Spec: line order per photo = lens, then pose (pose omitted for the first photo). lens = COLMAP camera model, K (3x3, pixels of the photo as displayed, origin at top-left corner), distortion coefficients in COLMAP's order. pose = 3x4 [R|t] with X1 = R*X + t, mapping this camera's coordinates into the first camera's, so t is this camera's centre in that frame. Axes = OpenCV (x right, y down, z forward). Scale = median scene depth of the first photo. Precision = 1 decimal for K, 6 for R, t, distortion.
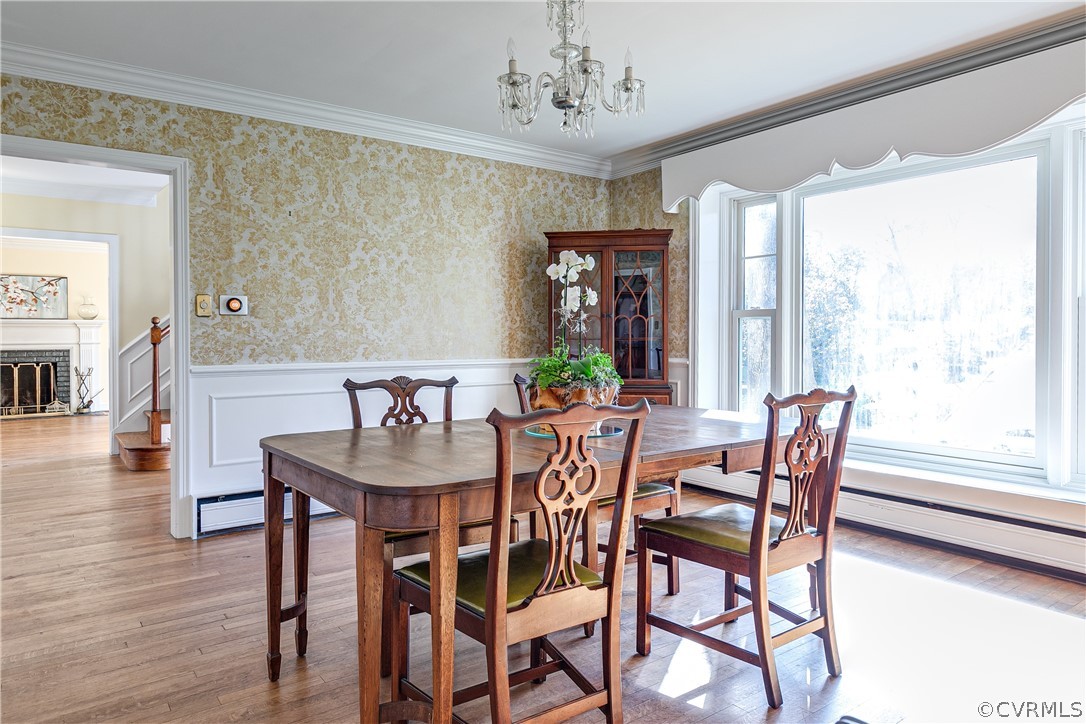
lens RADIAL K [[691.0, 0, 543.5], [0, 691.0, 342.3], [0, 0, 1]] dist [0.001021, 0.001444]
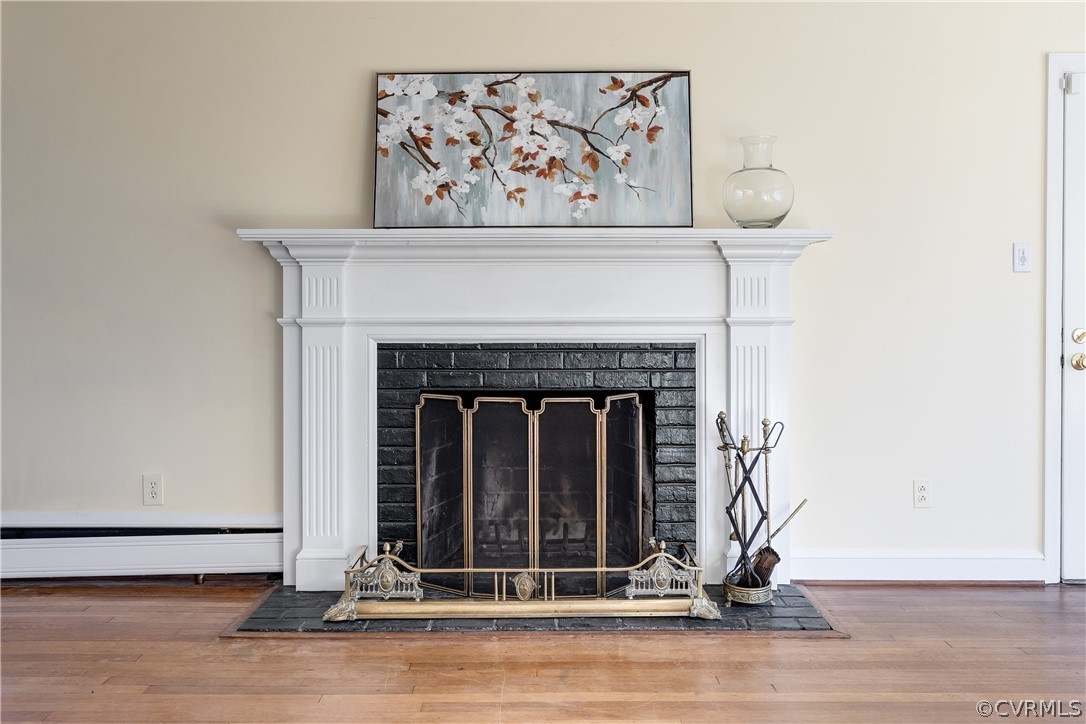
lens RADIAL K [[905.1, 0, 547.1], [0, 905.1, 308.8], [0, 0, 1]] dist [-0.000689, -0.000999]
pose [[0.808466, 0.006291, -0.588510, -0.538098], [-0.008618, 0.999962, -0.001149, -0.002265], [0.588480, 0.006001, 0.808489, 0.700824]]
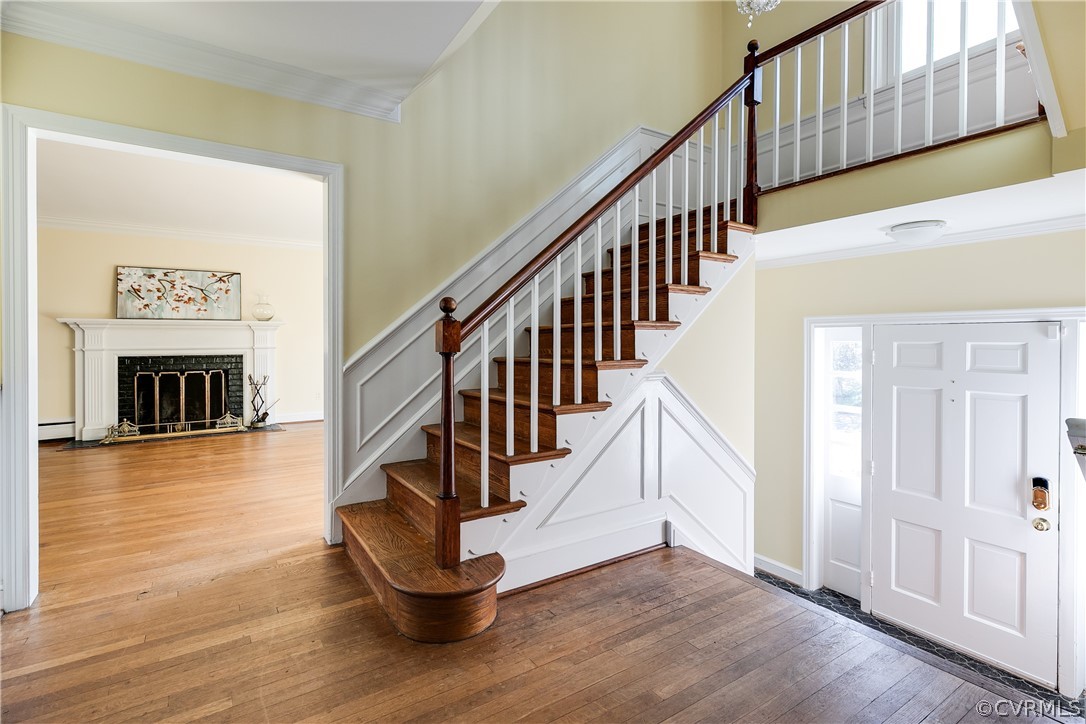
lens RADIAL K [[516.1, 0, 558.7], [0, 516.1, 341.2], [0, 0, 1]] dist [0.006737, -0.000180]
pose [[0.999385, 0.000374, -0.035051, -0.263833], [-0.000643, 0.999970, -0.007689, -0.002184], [0.035047, 0.007707, 0.999356, 0.360420]]
